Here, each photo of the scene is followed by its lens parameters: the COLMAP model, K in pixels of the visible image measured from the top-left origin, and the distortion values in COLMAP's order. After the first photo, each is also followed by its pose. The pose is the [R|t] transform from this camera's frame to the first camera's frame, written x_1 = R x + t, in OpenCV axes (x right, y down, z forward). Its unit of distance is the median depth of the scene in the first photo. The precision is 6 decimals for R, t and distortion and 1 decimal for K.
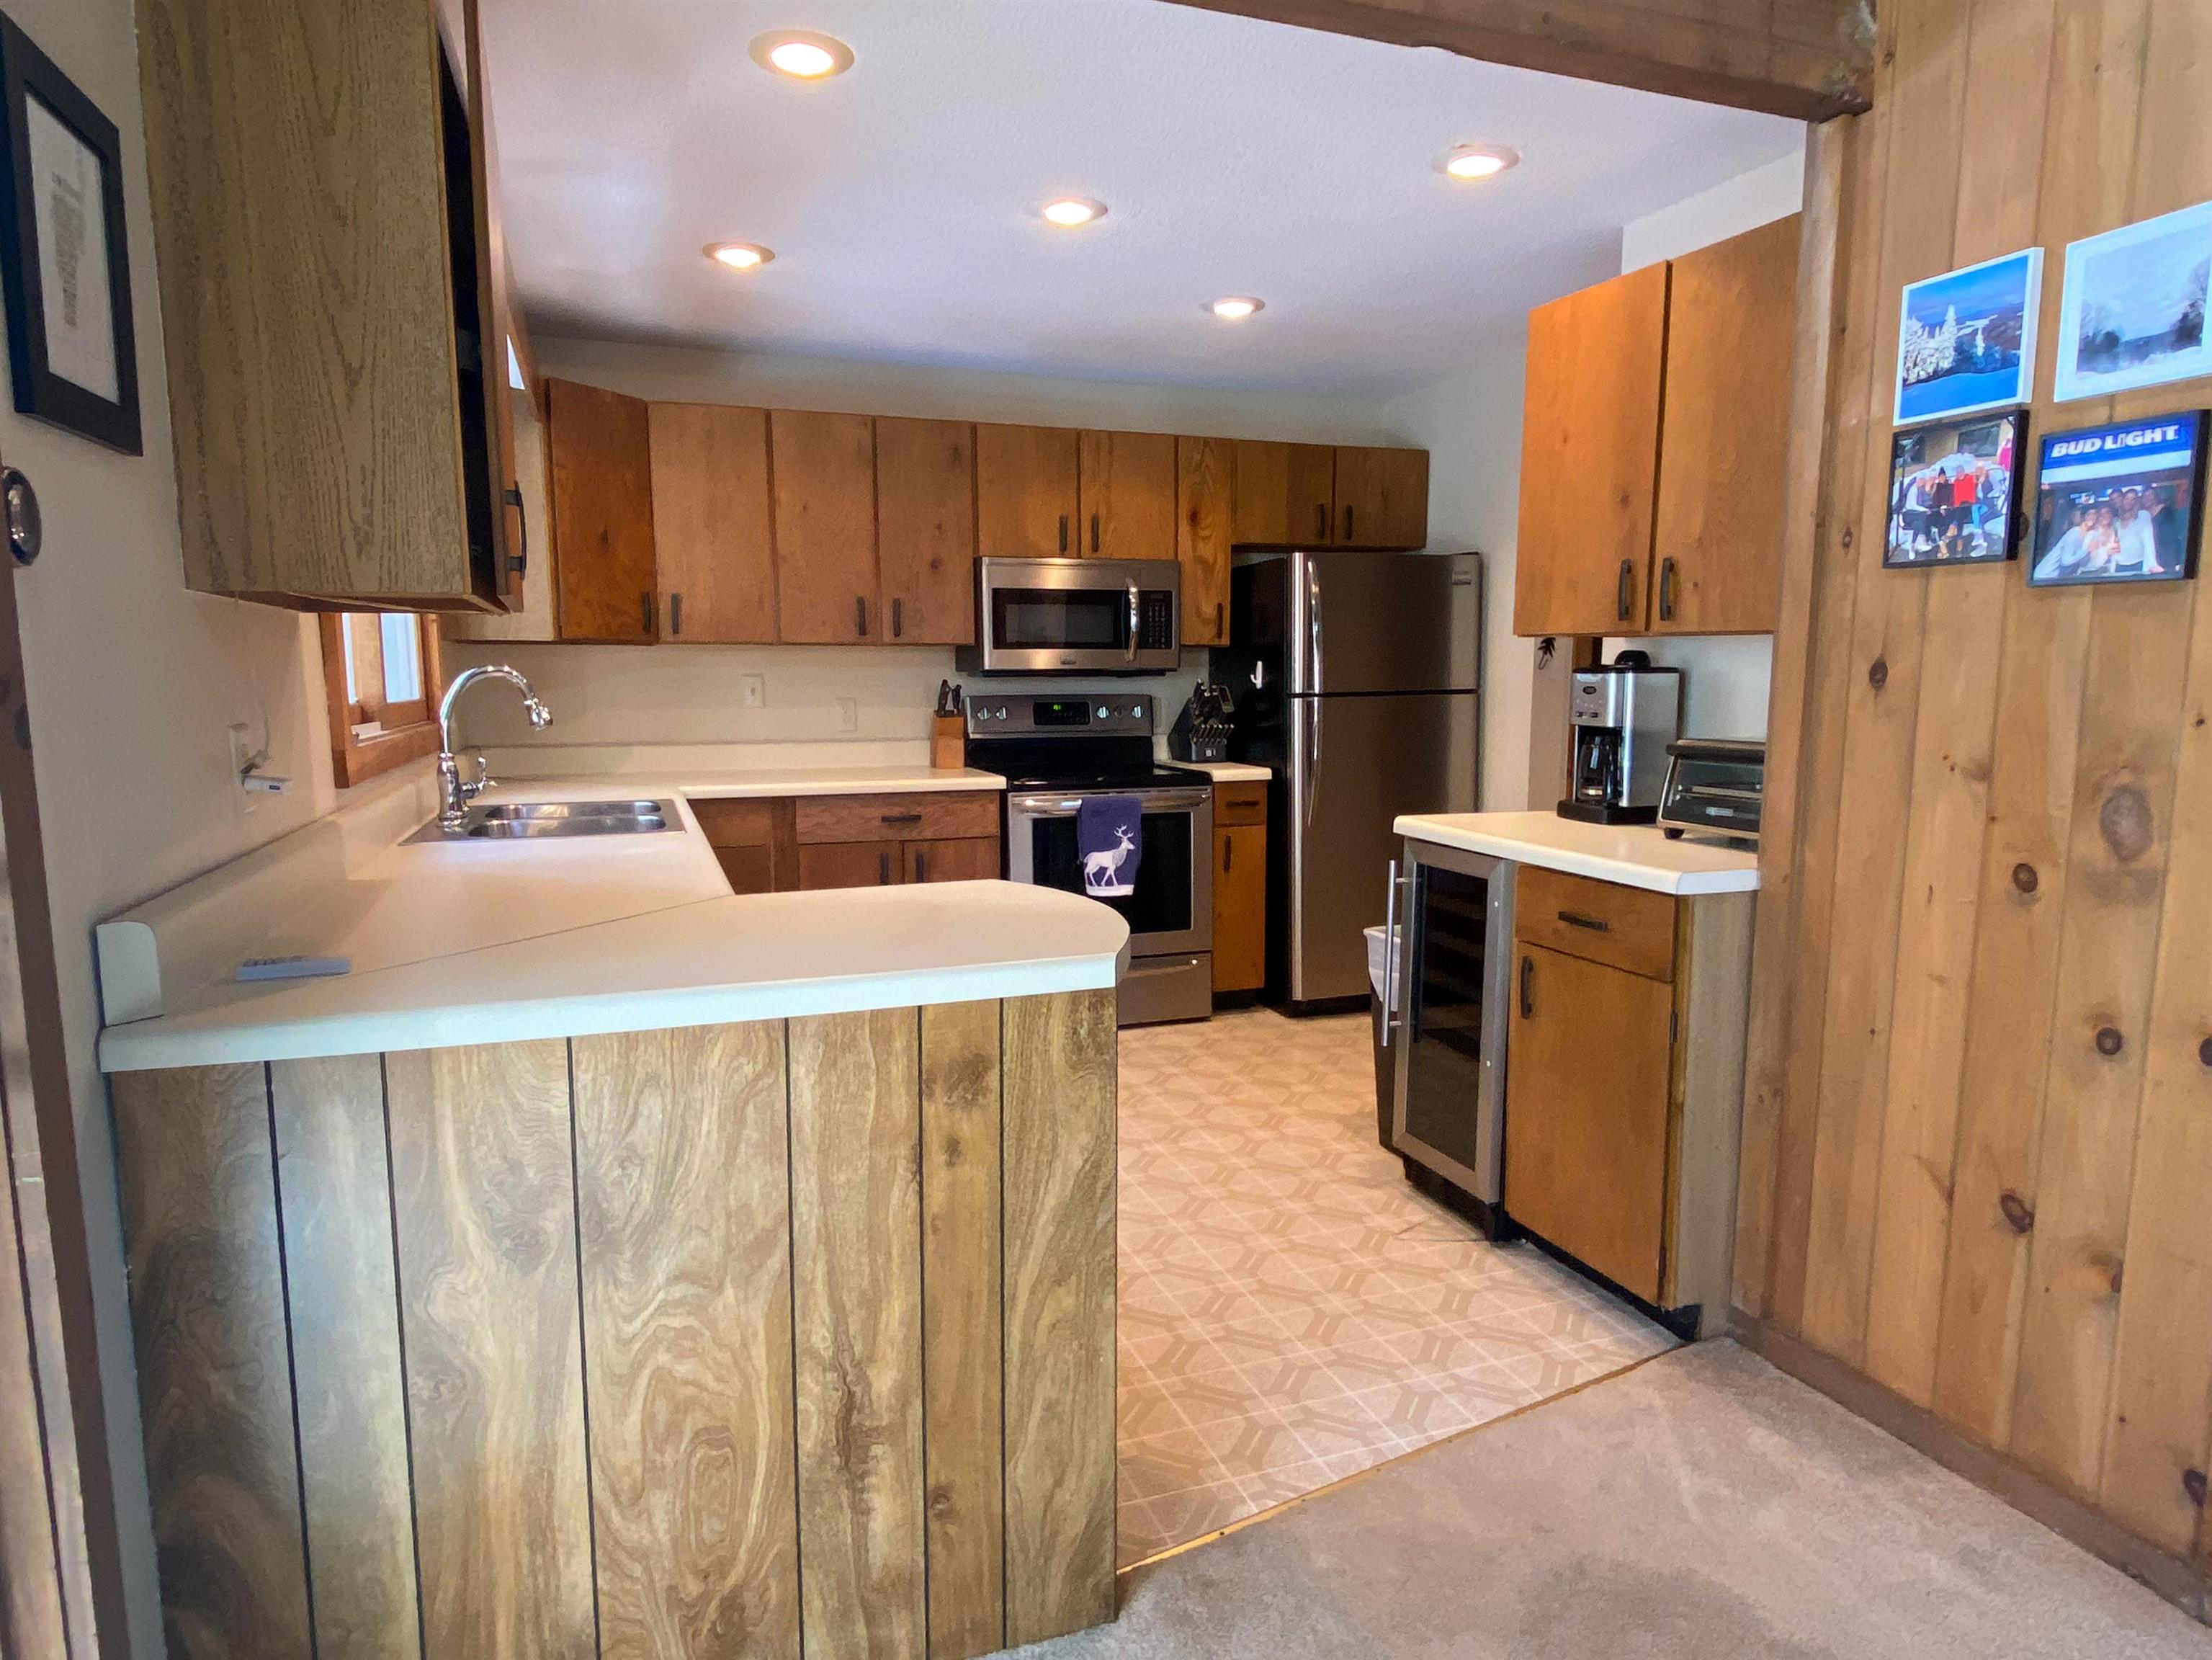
lens RADIAL K [[1309.9, 0, 1088.6], [0, 1309.9, 816.4], [0, 0, 1]] dist [0.006267, -0.007967]
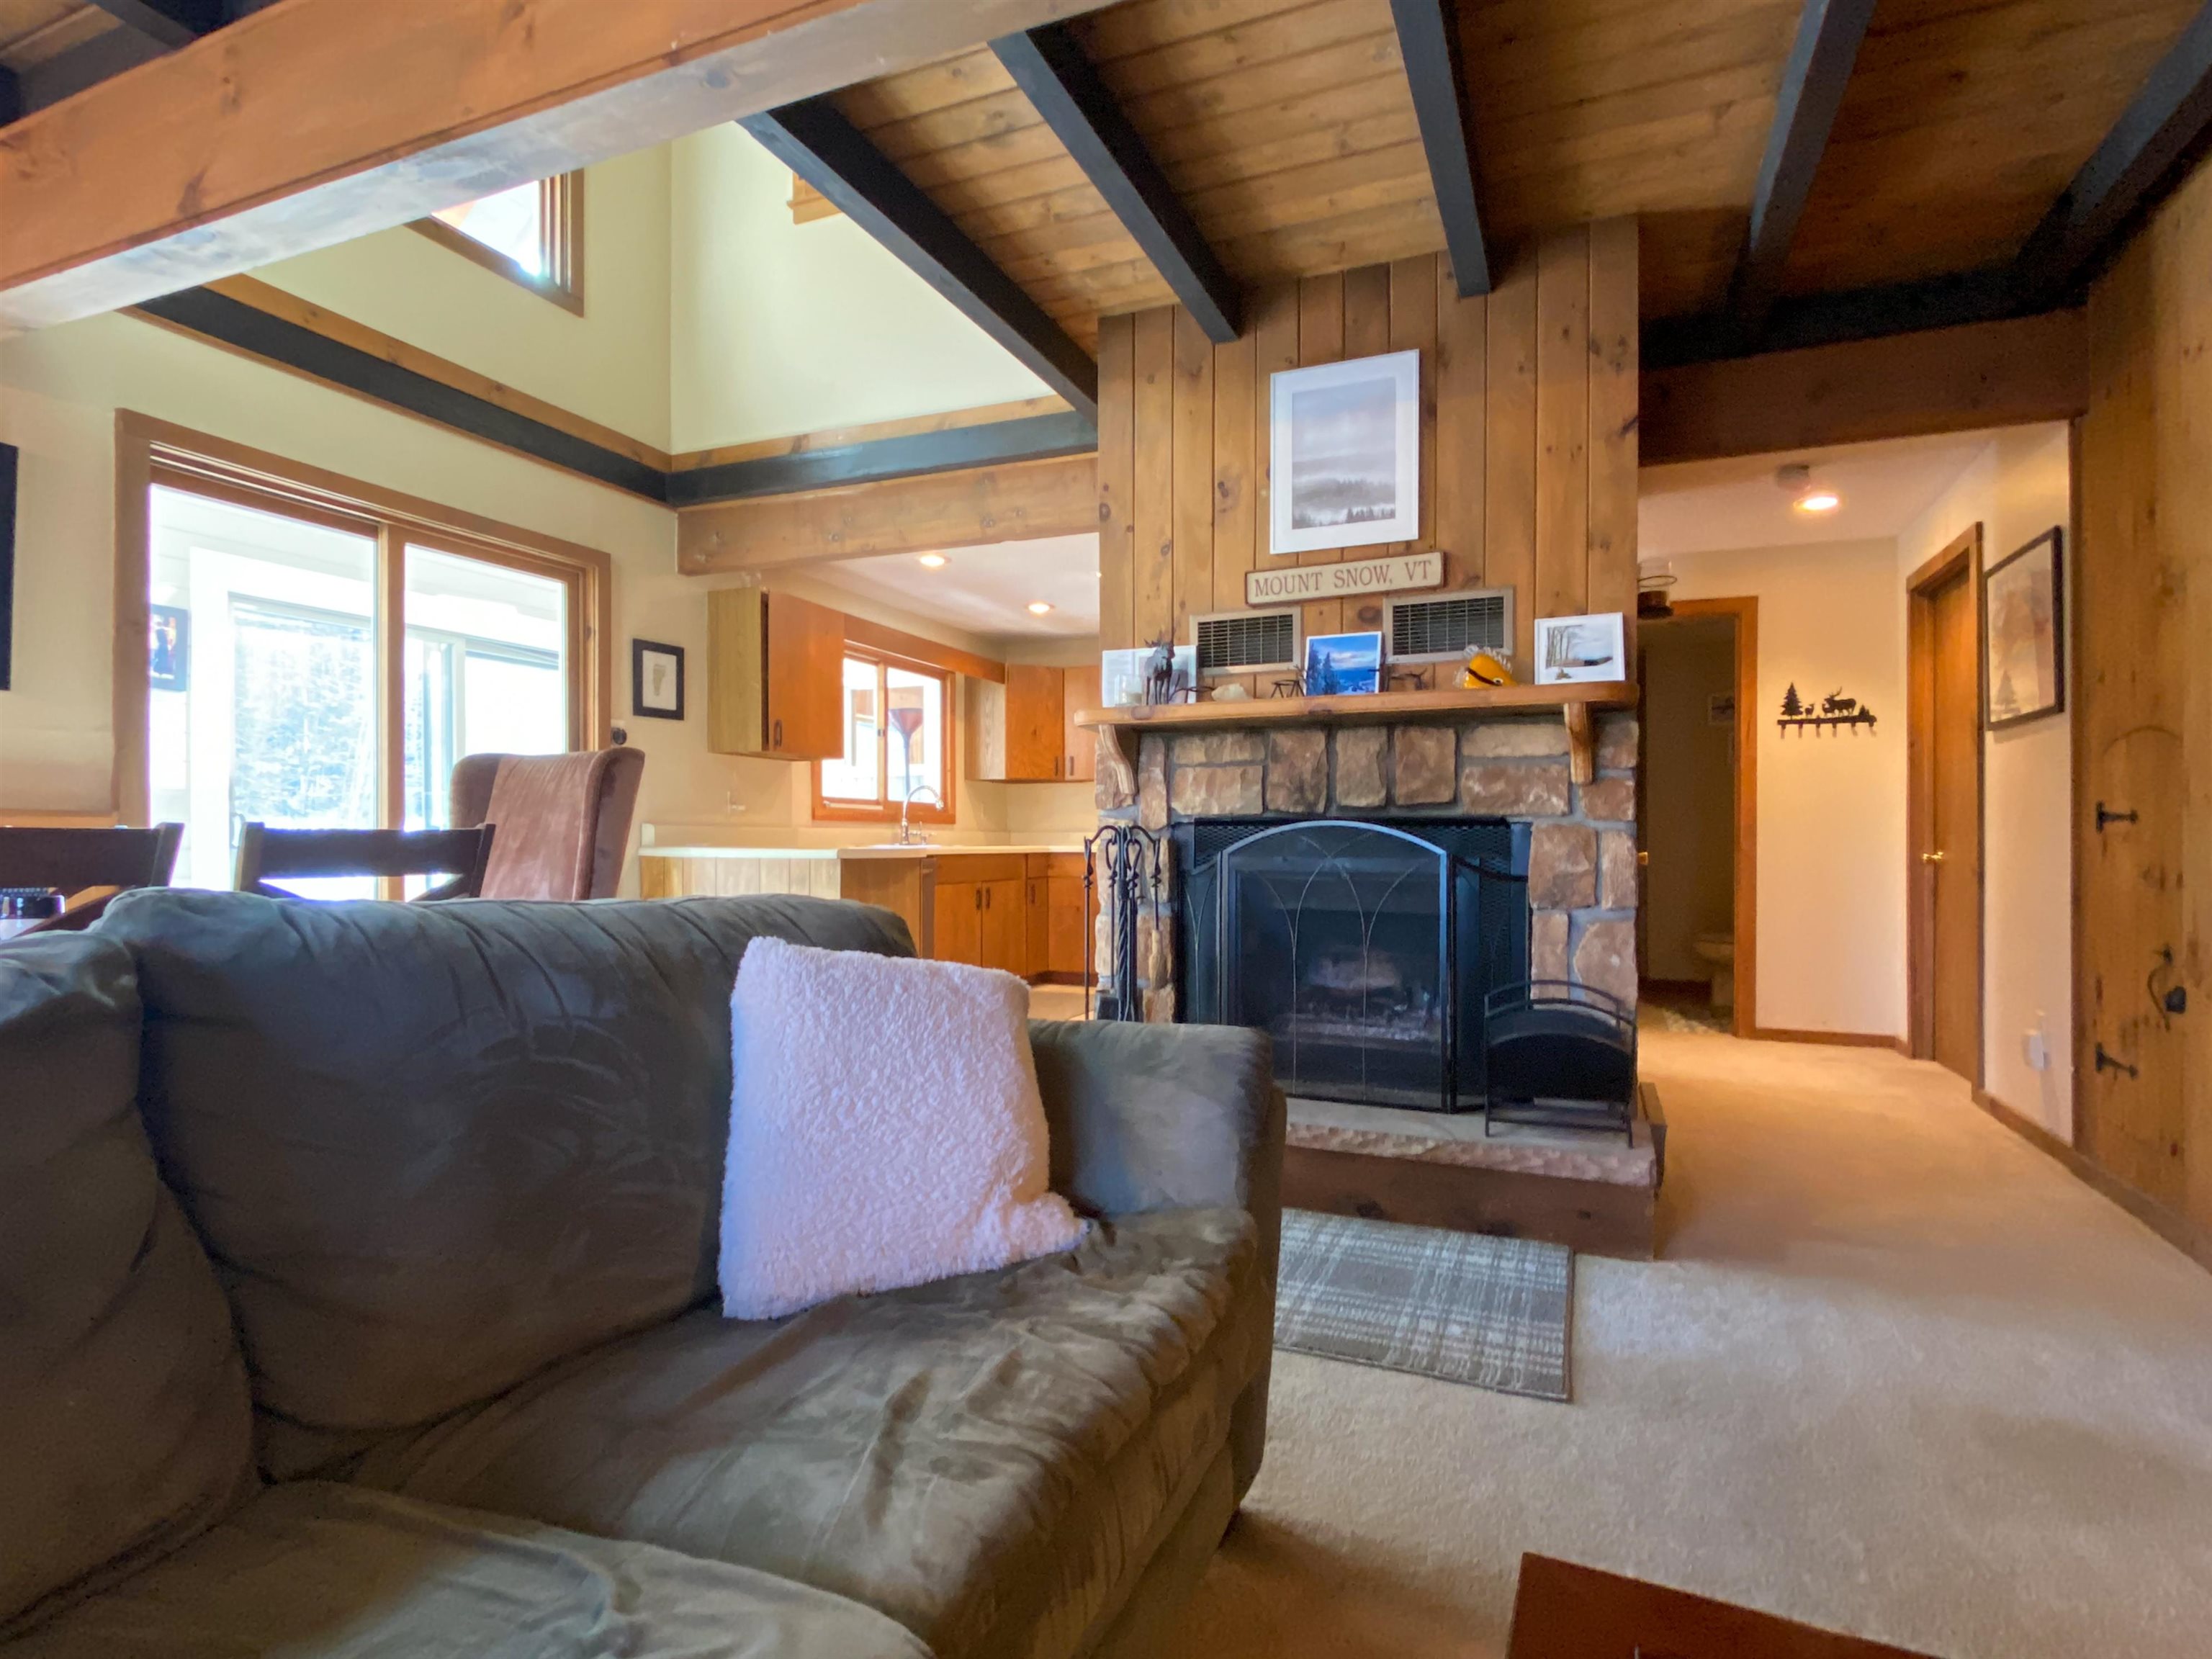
lens RADIAL K [[1124.0, 0, 1092.4], [0, 1124.0, 832.0], [0, 0, 1]] dist [0.021103, -0.013103]
pose [[0.735918, -0.003509, -0.677061, 1.955451], [-0.076870, 0.993088, -0.088699, 0.216224], [0.672692, 0.117321, 0.730562, -0.521761]]
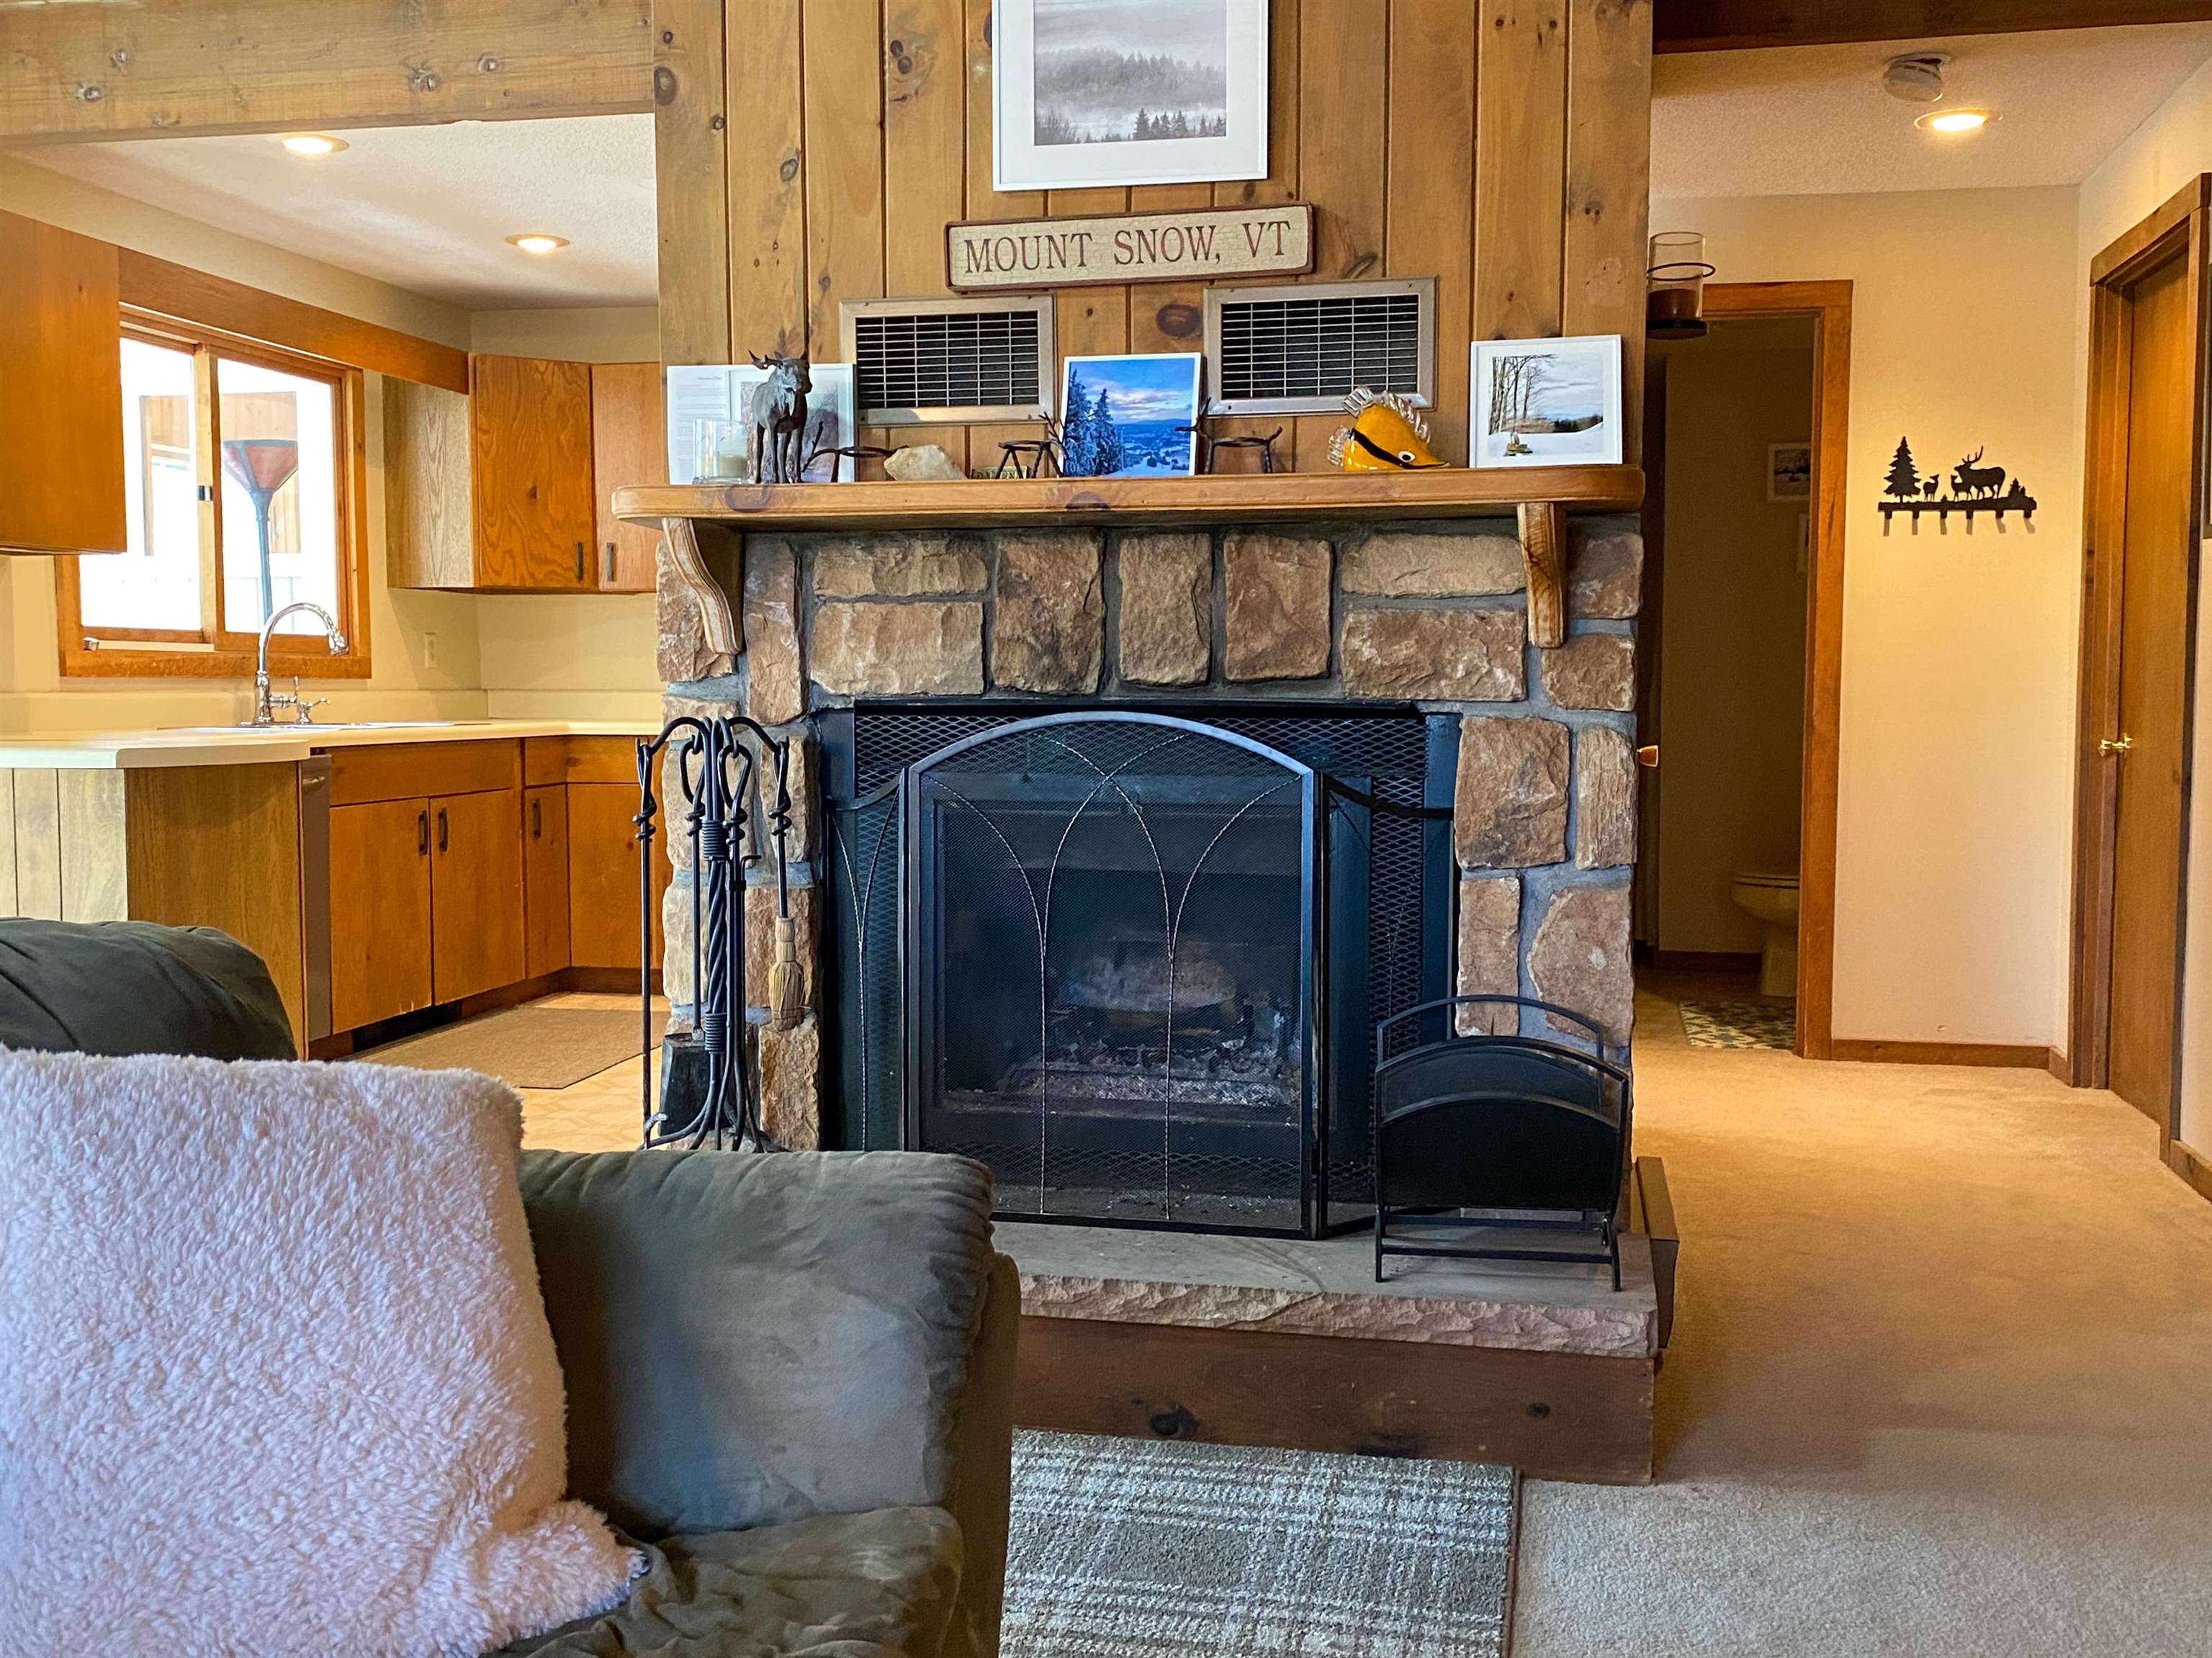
lens RADIAL K [[2158.3, 0, 1087.9], [0, 2158.3, 812.6], [0, 0, 1]] dist [0.053350, 0.000000]
pose [[0.853026, 0.031898, -0.520893, 1.968292], [-0.057213, 0.997830, -0.032589, 0.165458], [0.518724, 0.057601, 0.852999, -0.532512]]
